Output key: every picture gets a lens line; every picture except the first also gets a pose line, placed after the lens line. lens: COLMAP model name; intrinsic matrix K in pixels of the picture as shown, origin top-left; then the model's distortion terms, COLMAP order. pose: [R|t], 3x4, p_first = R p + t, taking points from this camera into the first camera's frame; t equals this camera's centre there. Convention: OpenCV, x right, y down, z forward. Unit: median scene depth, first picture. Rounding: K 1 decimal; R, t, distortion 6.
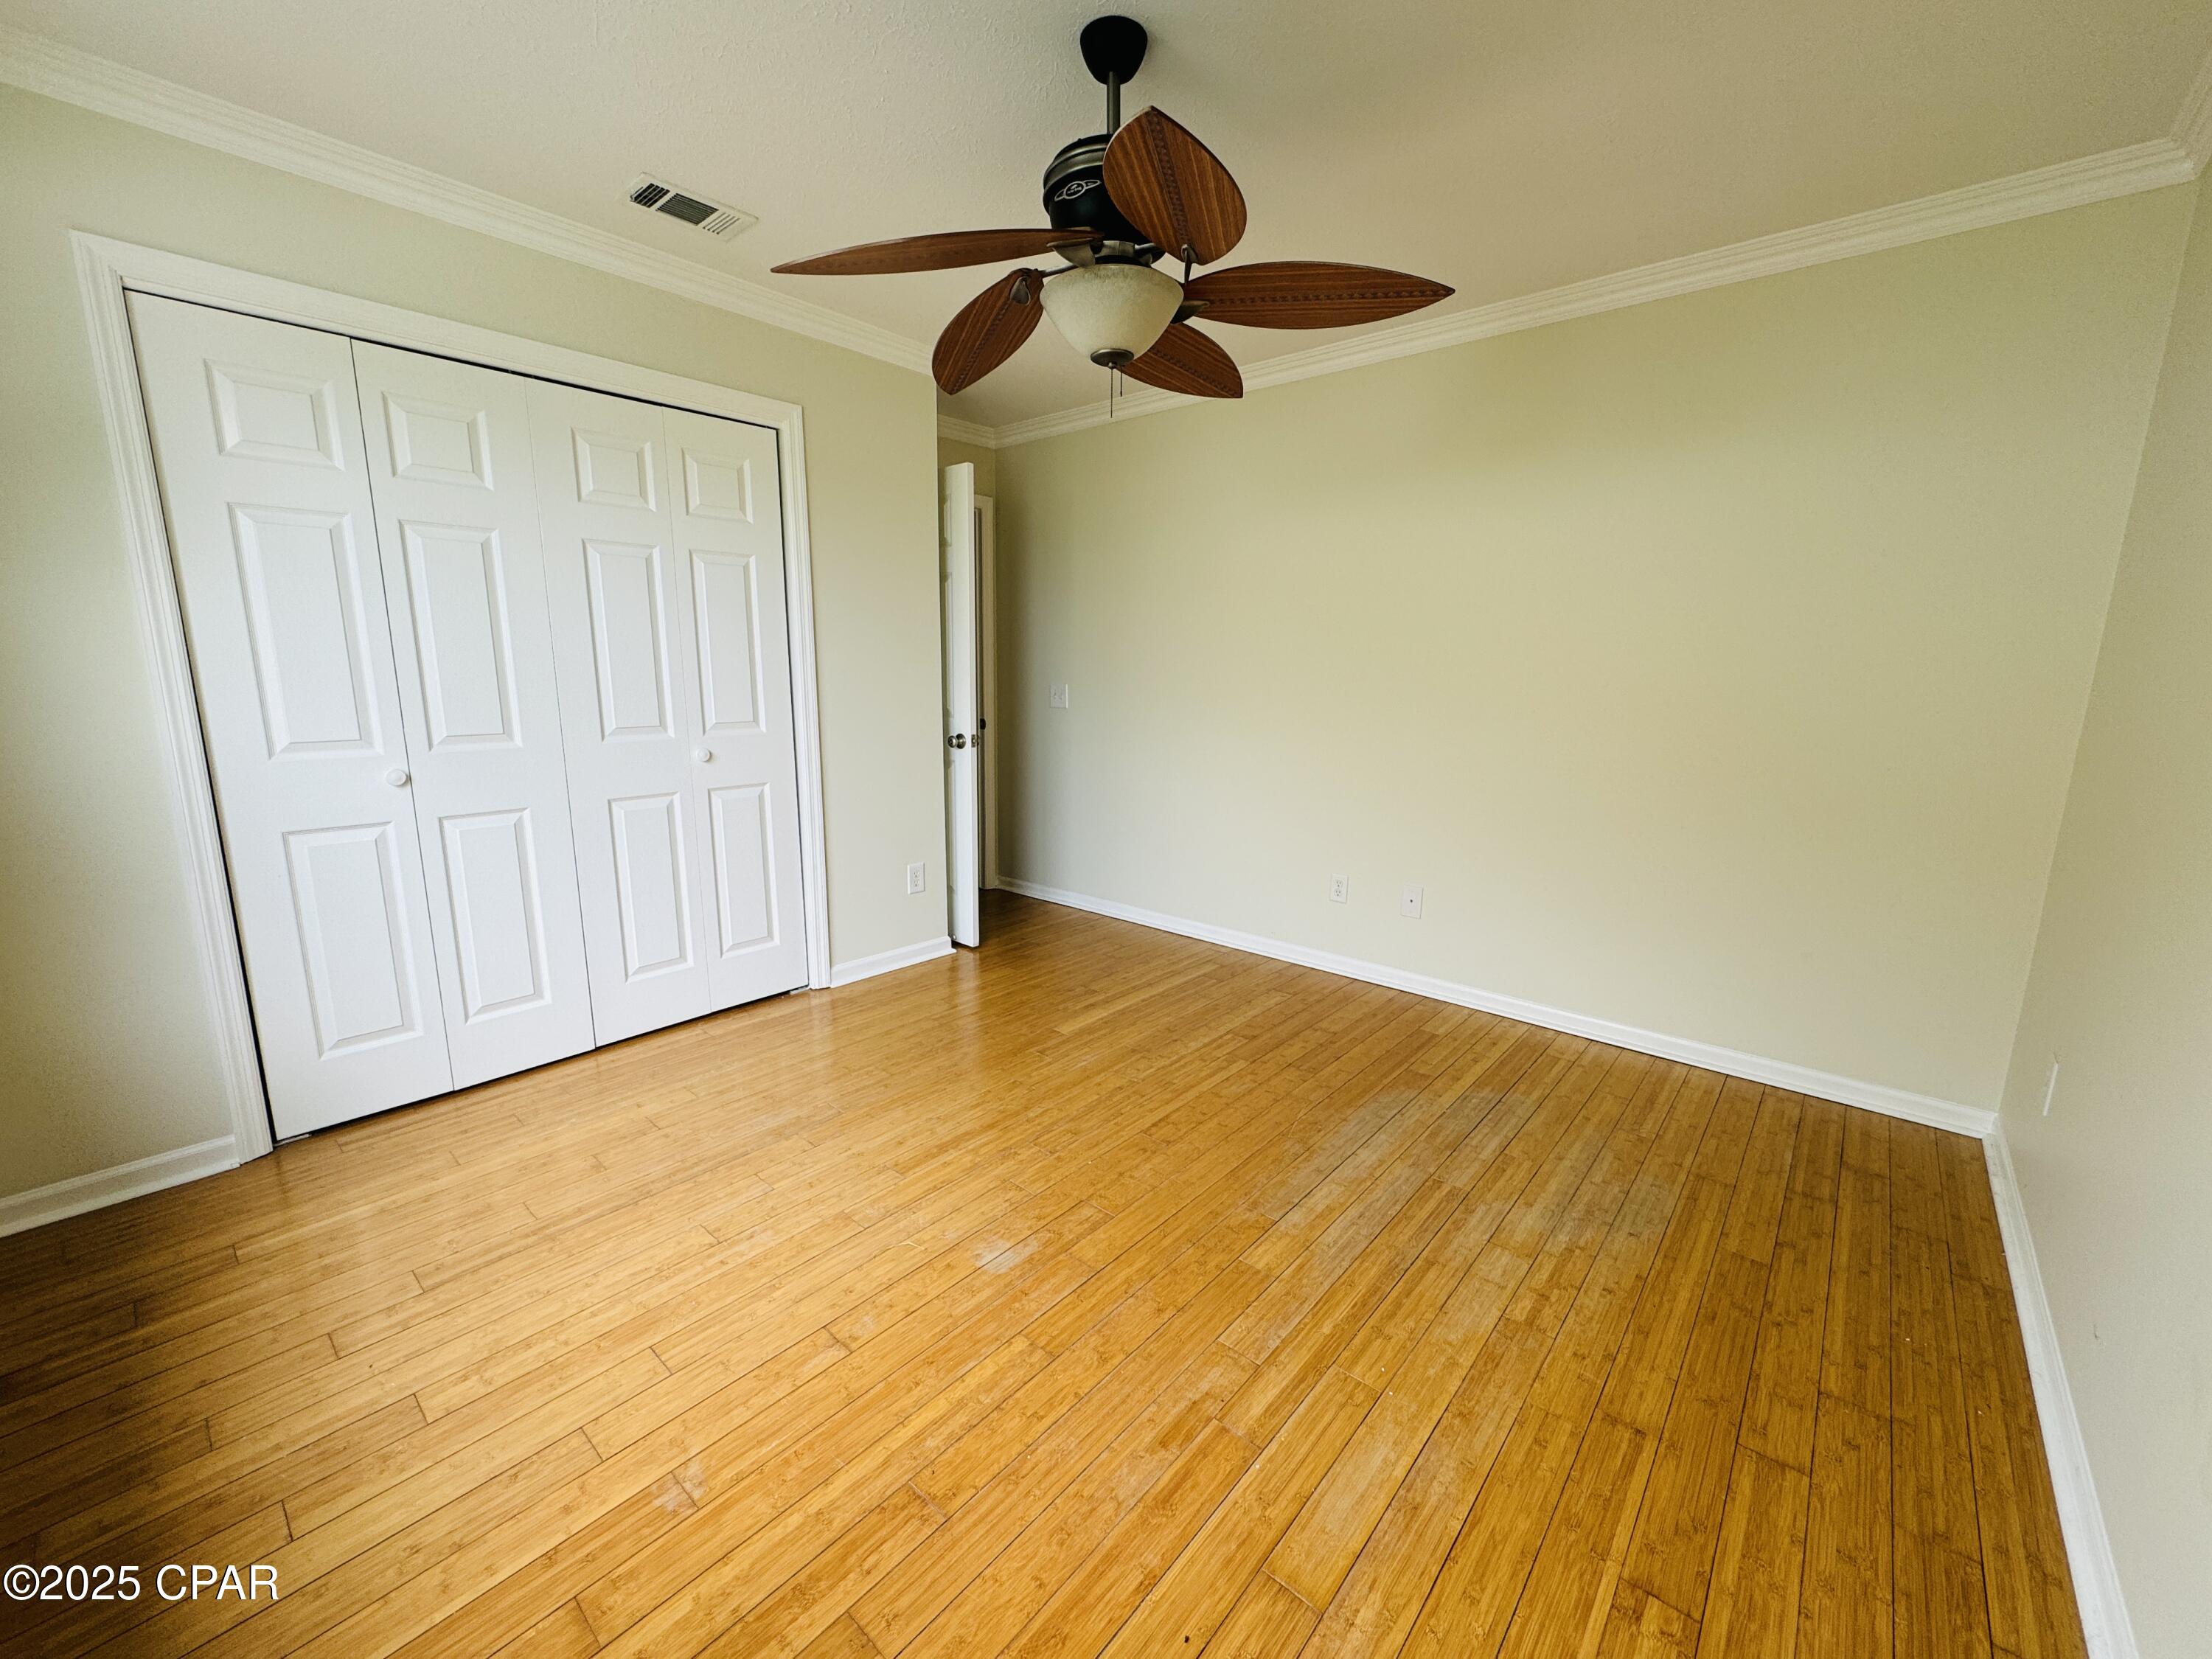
lens RADIAL K [[879.3, 0, 1105.1], [0, 879.3, 831.3], [0, 0, 1]] dist [0.008949, -0.000557]
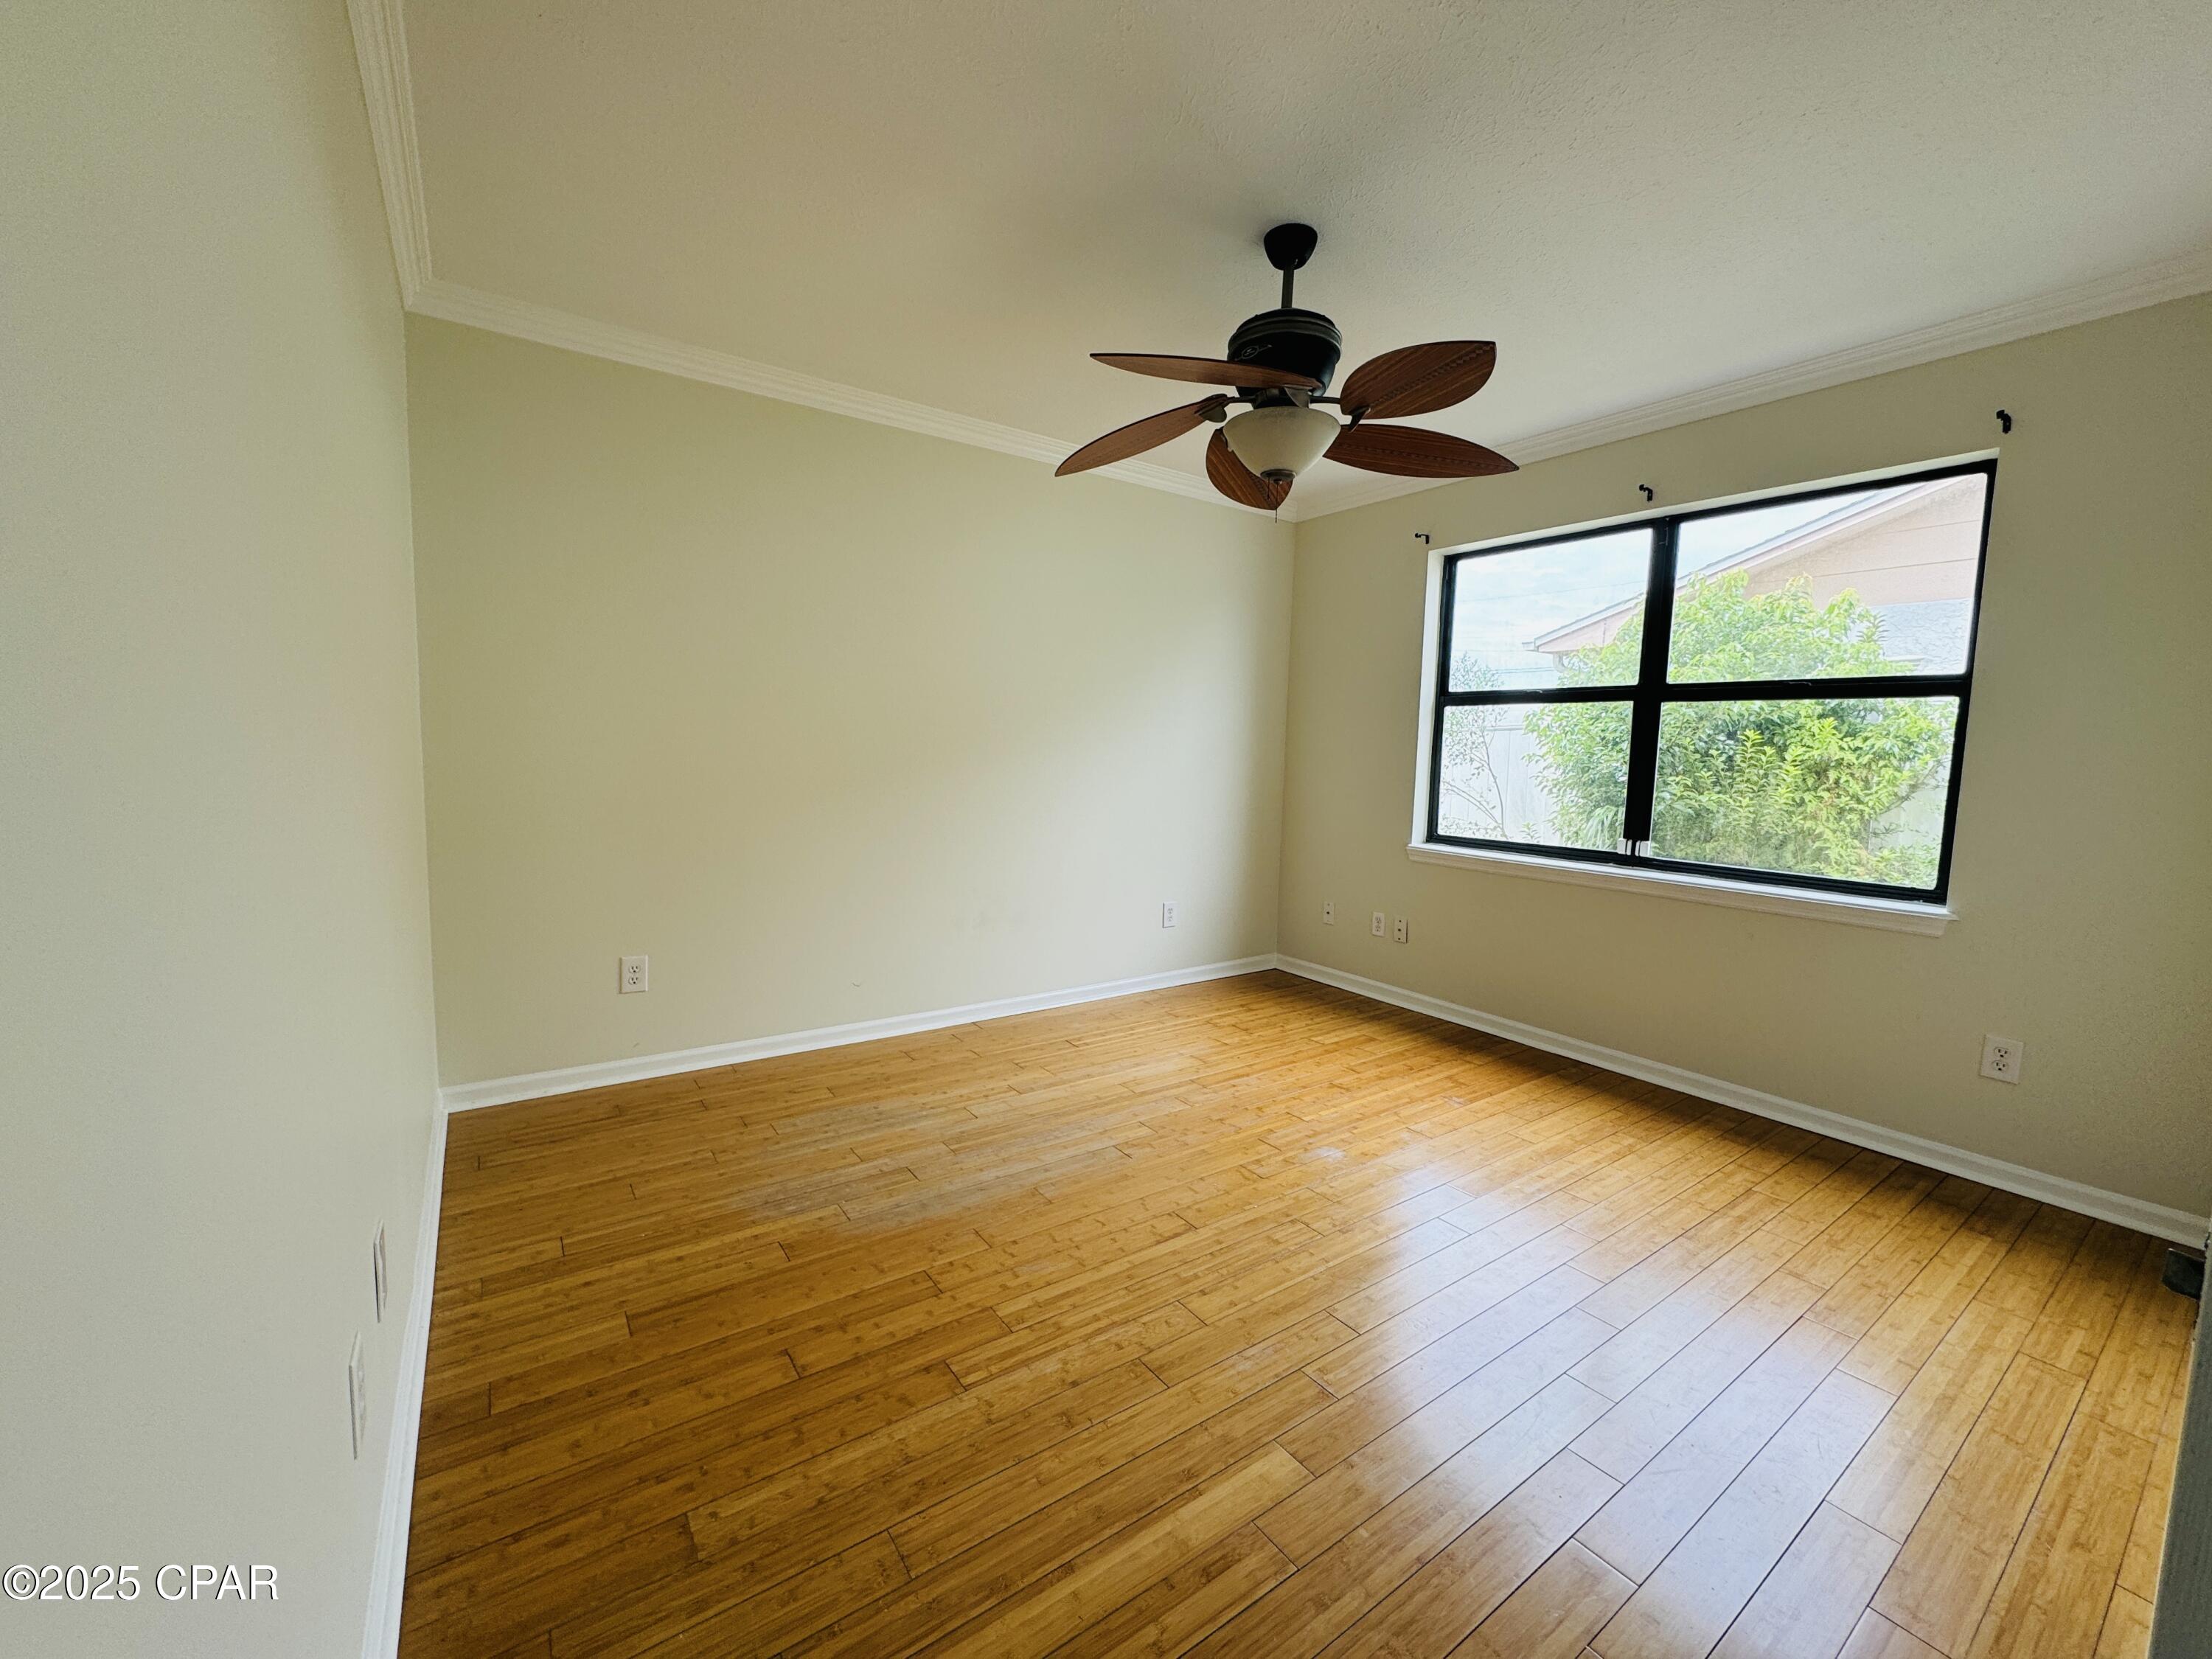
lens RADIAL K [[879.3, 0, 1106.5], [0, 879.3, 830.6], [0, 0, 1]] dist [0.008949, -0.000557]
pose [[-0.970574, -0.059155, 0.233423, -0.064531], [0.007083, 0.961924, 0.273227, -0.335132], [-0.240698, 0.266840, -0.933199, 1.959604]]
